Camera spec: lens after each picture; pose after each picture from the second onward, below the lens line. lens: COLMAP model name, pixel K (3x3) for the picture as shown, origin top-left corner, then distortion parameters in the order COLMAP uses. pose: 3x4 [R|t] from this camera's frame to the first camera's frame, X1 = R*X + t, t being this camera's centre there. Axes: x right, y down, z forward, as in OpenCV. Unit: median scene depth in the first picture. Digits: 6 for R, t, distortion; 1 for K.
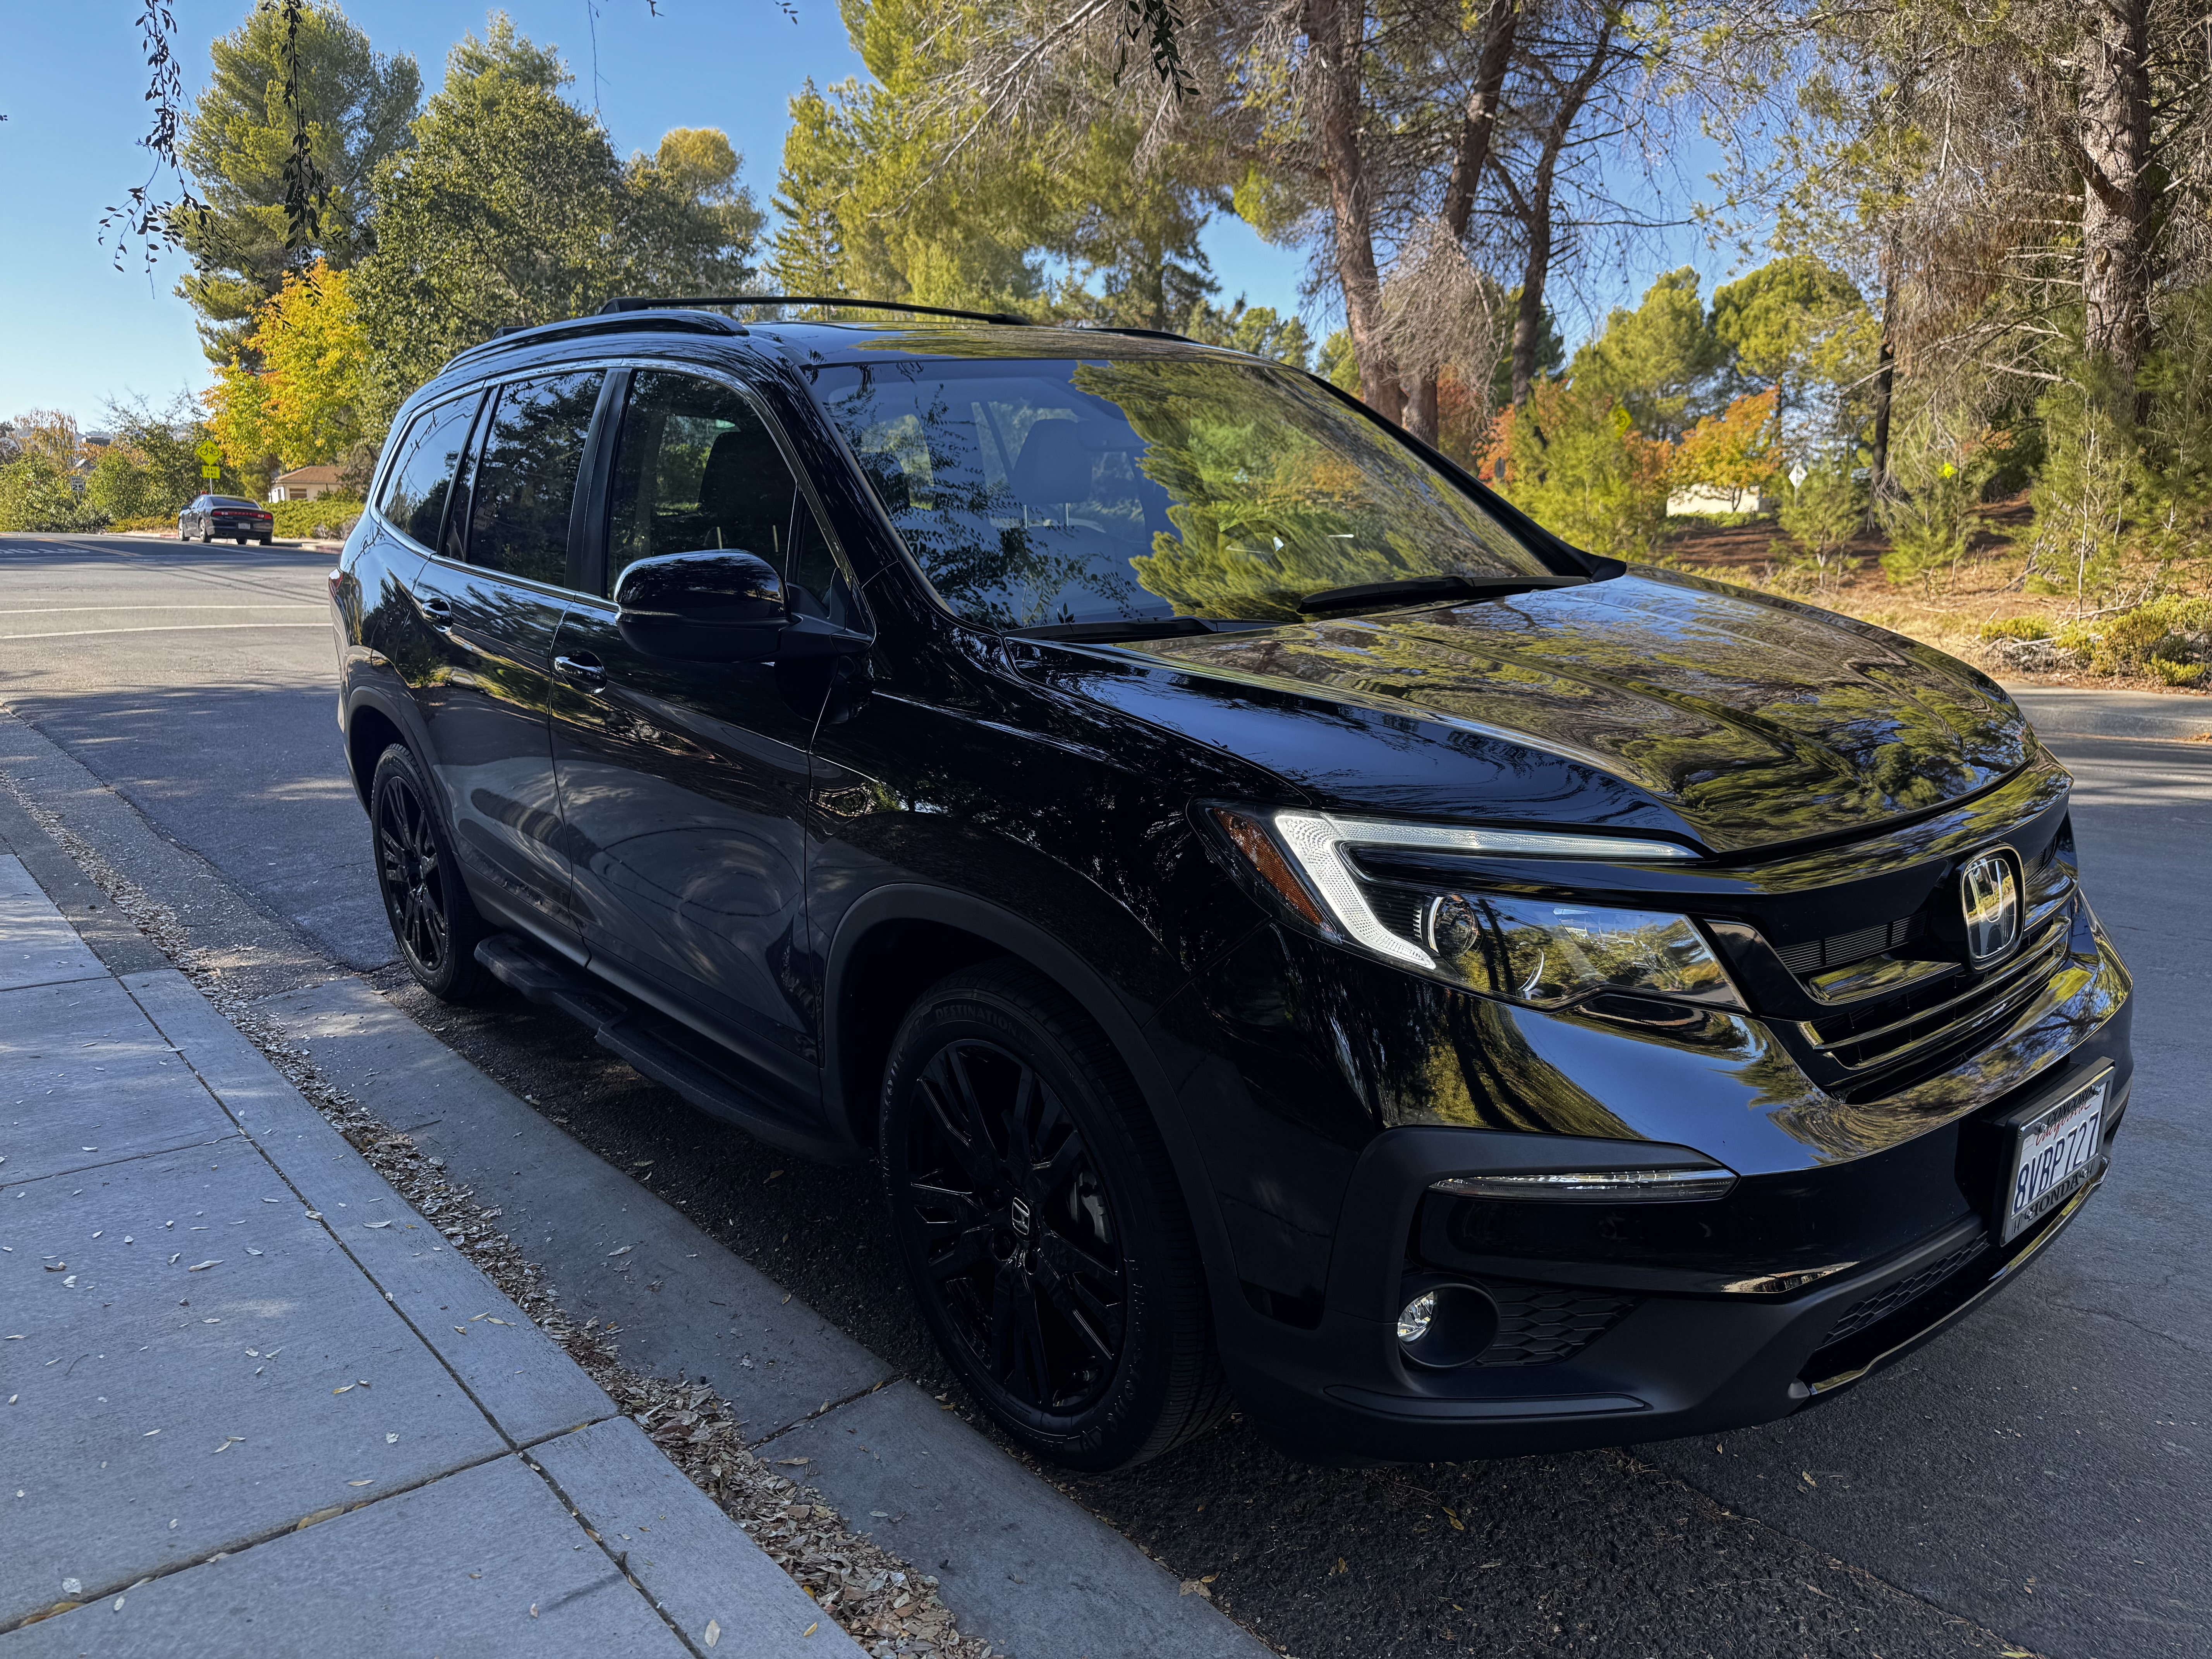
lens RADIAL K [[1563.3, 0, 1123.0], [0, 1563.3, 830.0], [0, 0, 1]] dist [0.013484, -0.014227]
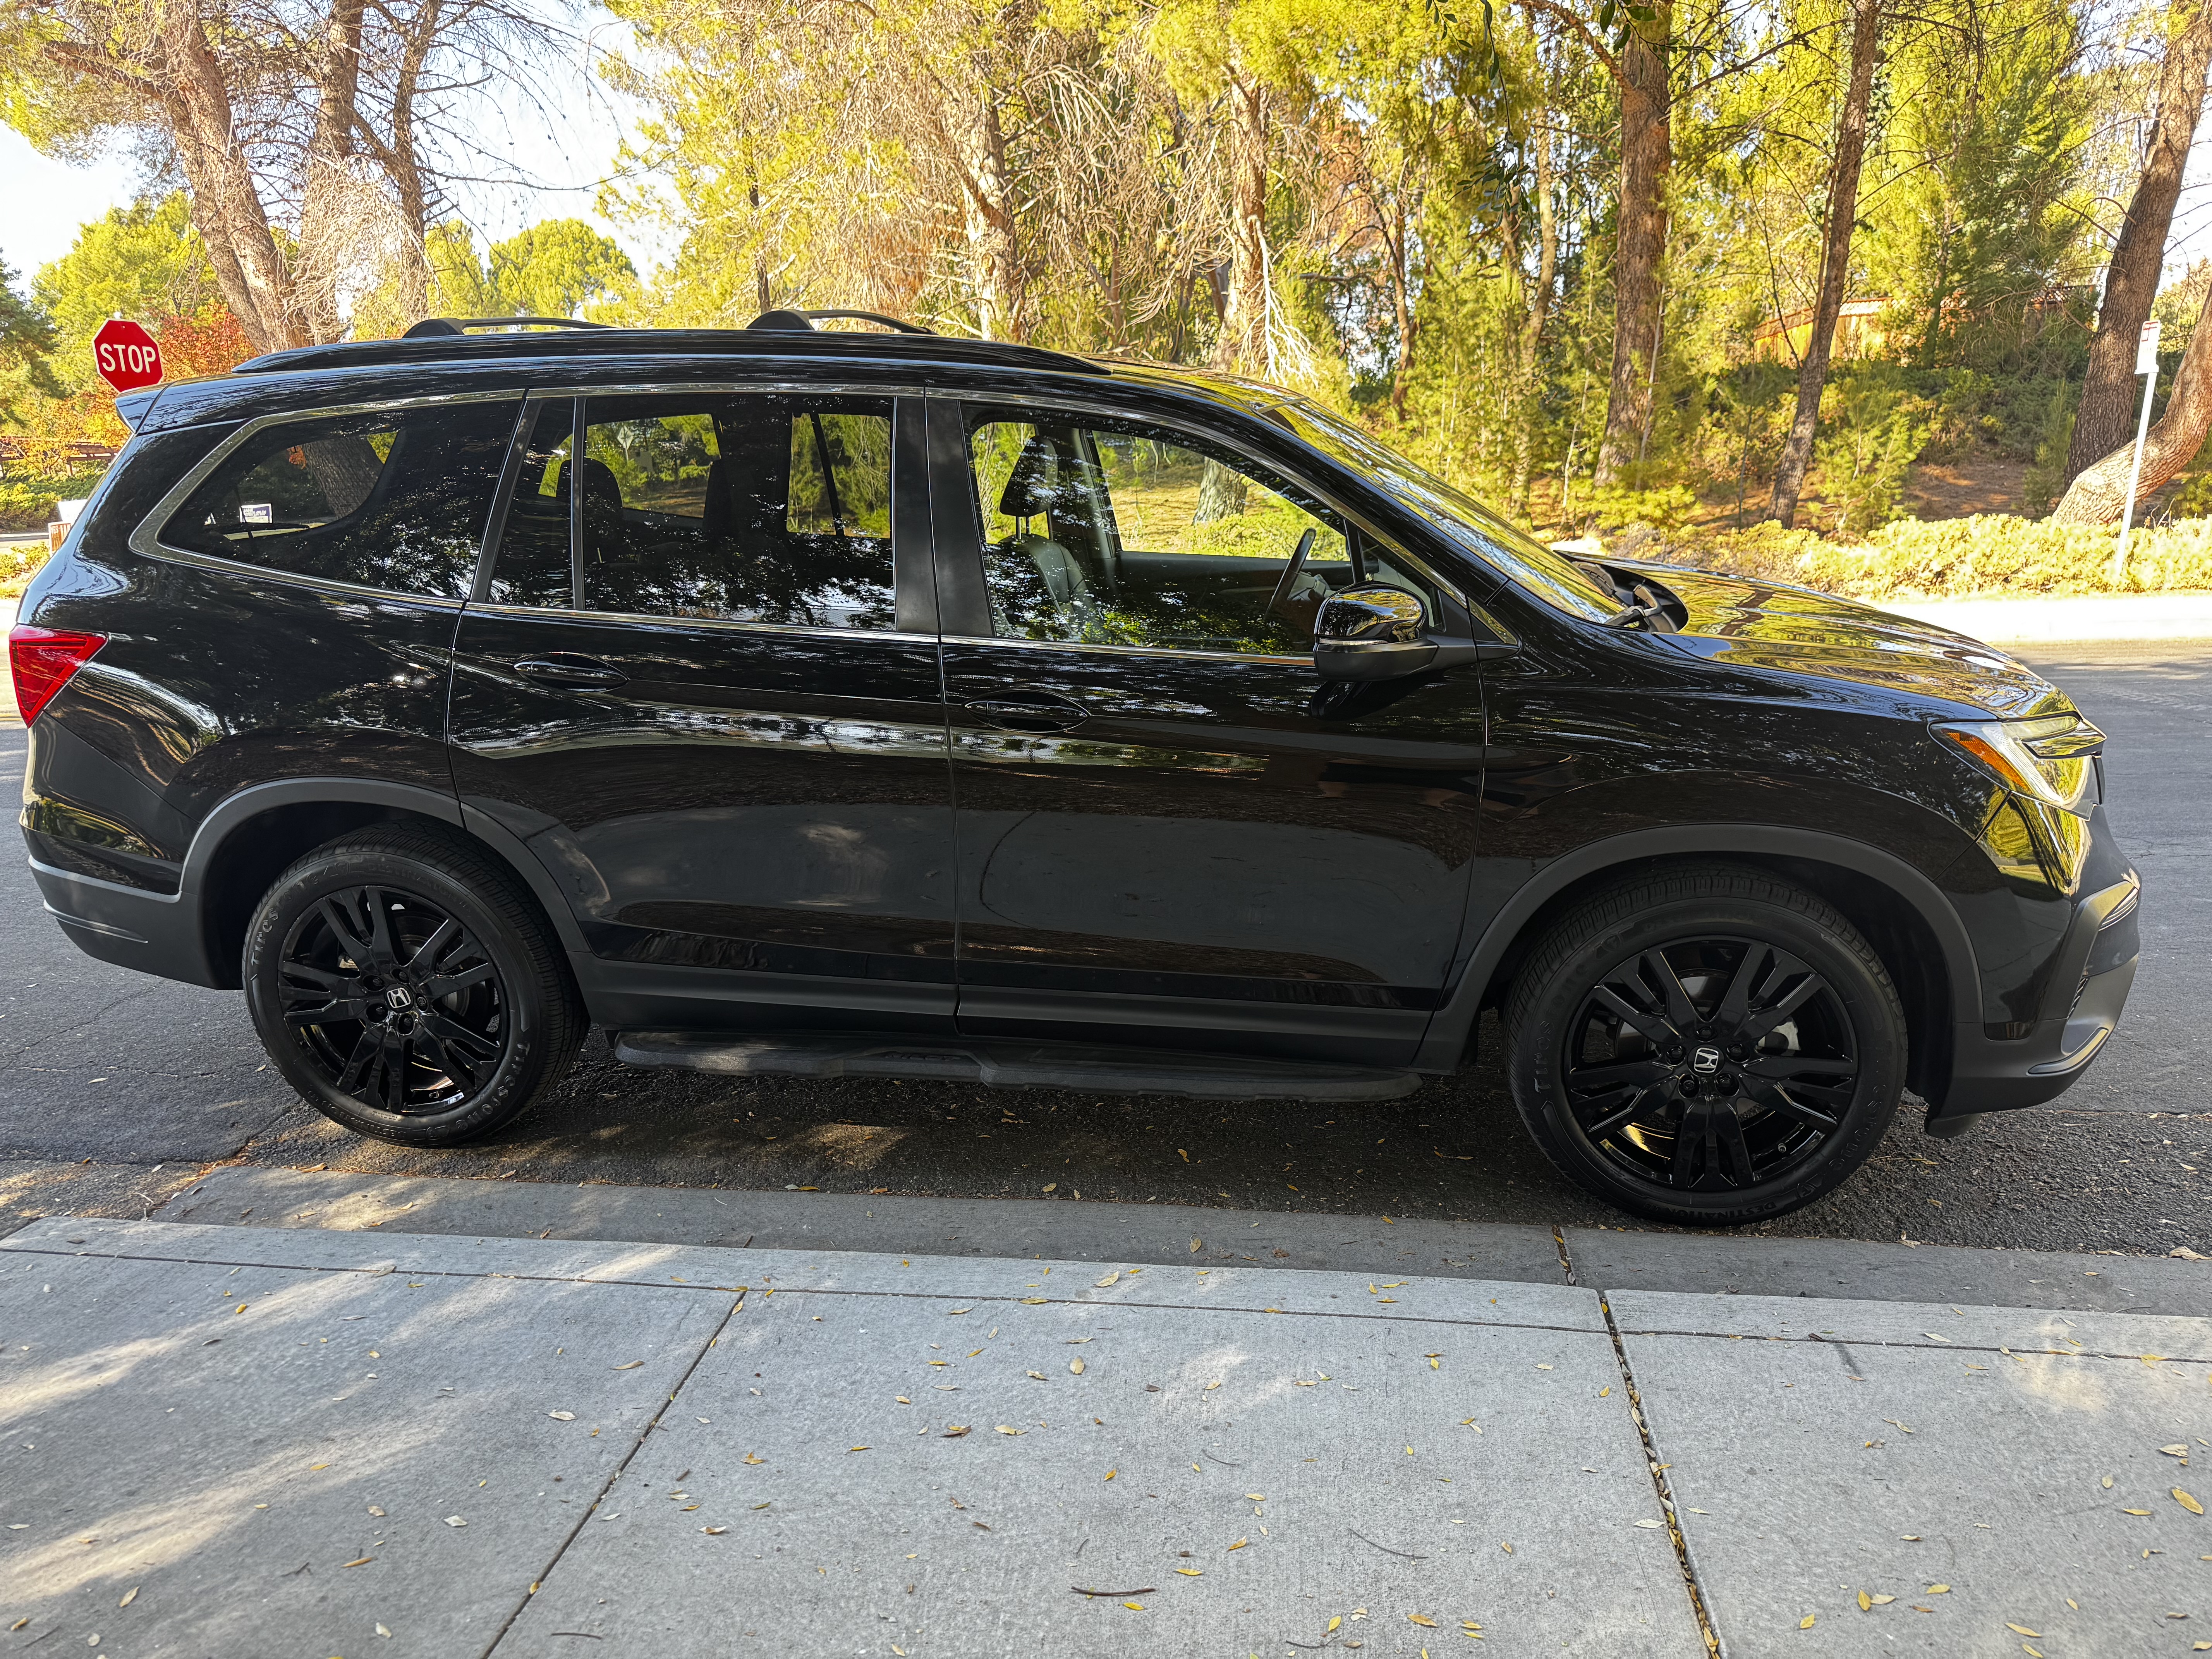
lens RADIAL K [[1563.3, 0, 1110.3], [0, 1563.3, 832.2], [0, 0, 1]] dist [0.013484, -0.014227]
pose [[0.753973, -0.163042, 0.636351, -0.130594], [0.146041, 0.986070, 0.079610, -0.013569], [-0.640466, 0.032909, 0.767281, 0.027989]]
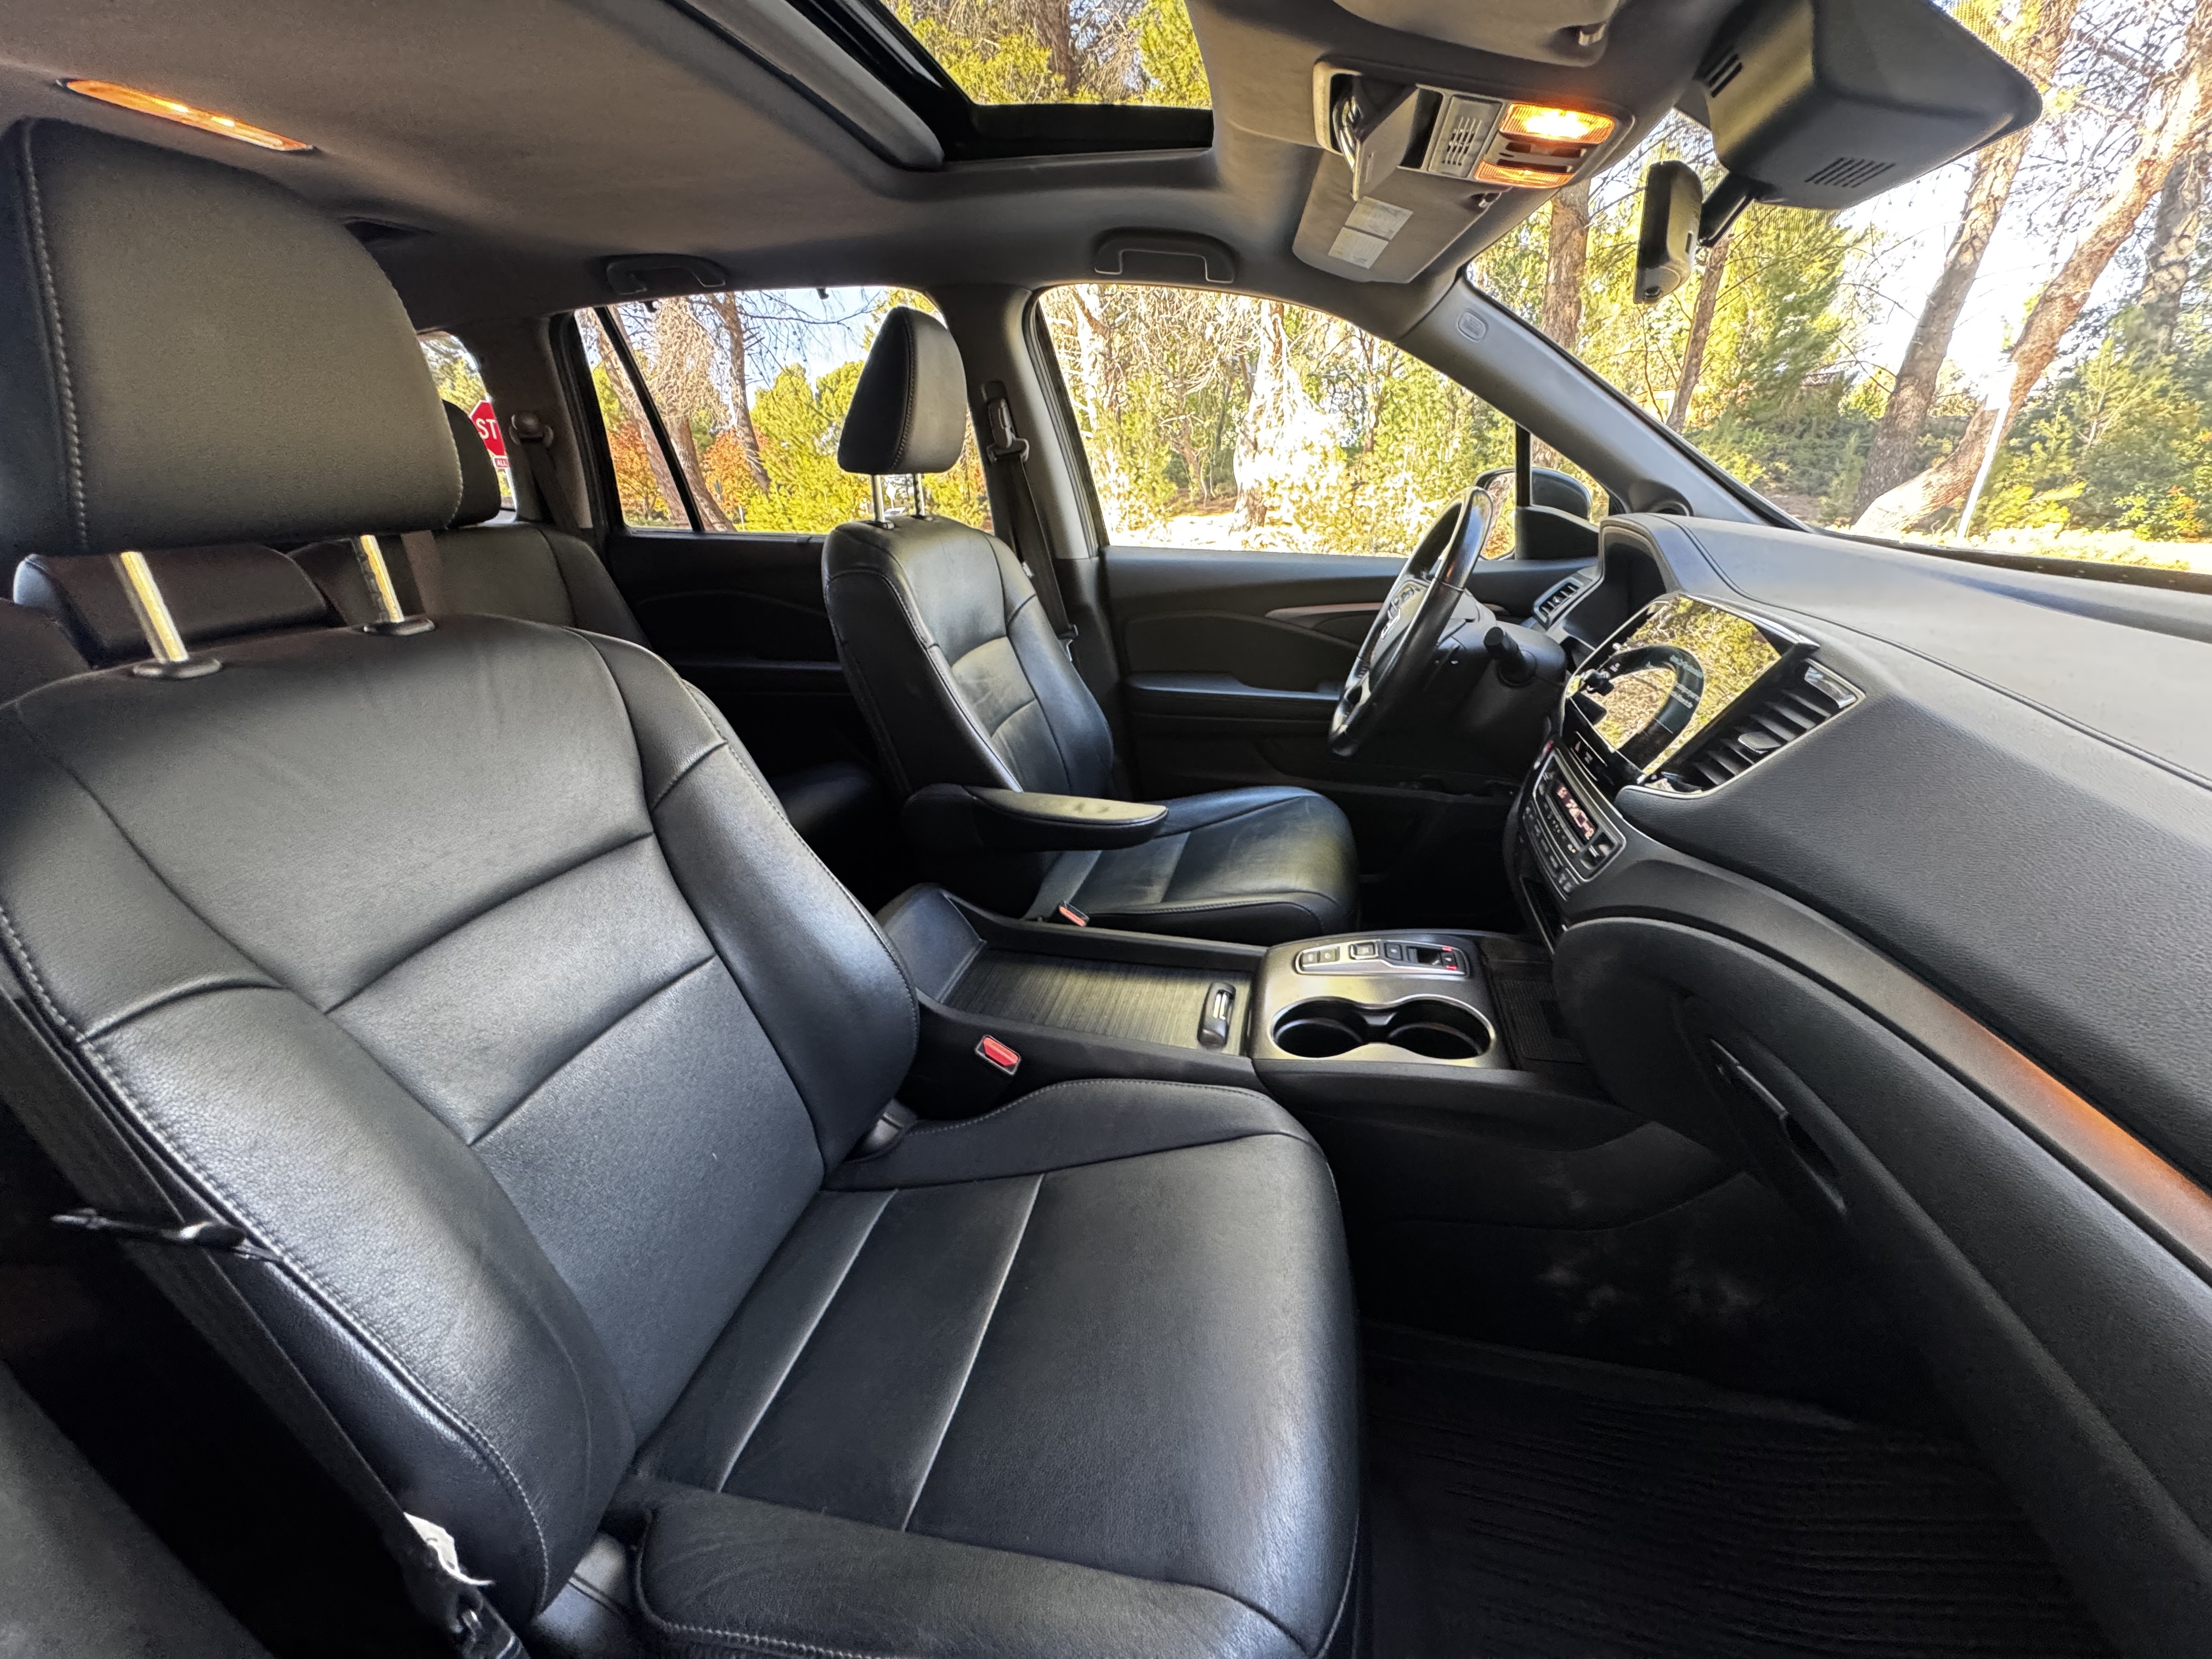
lens RADIAL K [[885.0, 0, 1108.0], [0, 885.0, 829.2], [0, 0, 1]] dist [-0.003232, 0.000407]
pose [[0.802186, -0.222960, 0.553883, -0.034356], [0.143827, 0.972504, 0.183168, -0.024702], [-0.579493, -0.067271, 0.812196, 0.126425]]
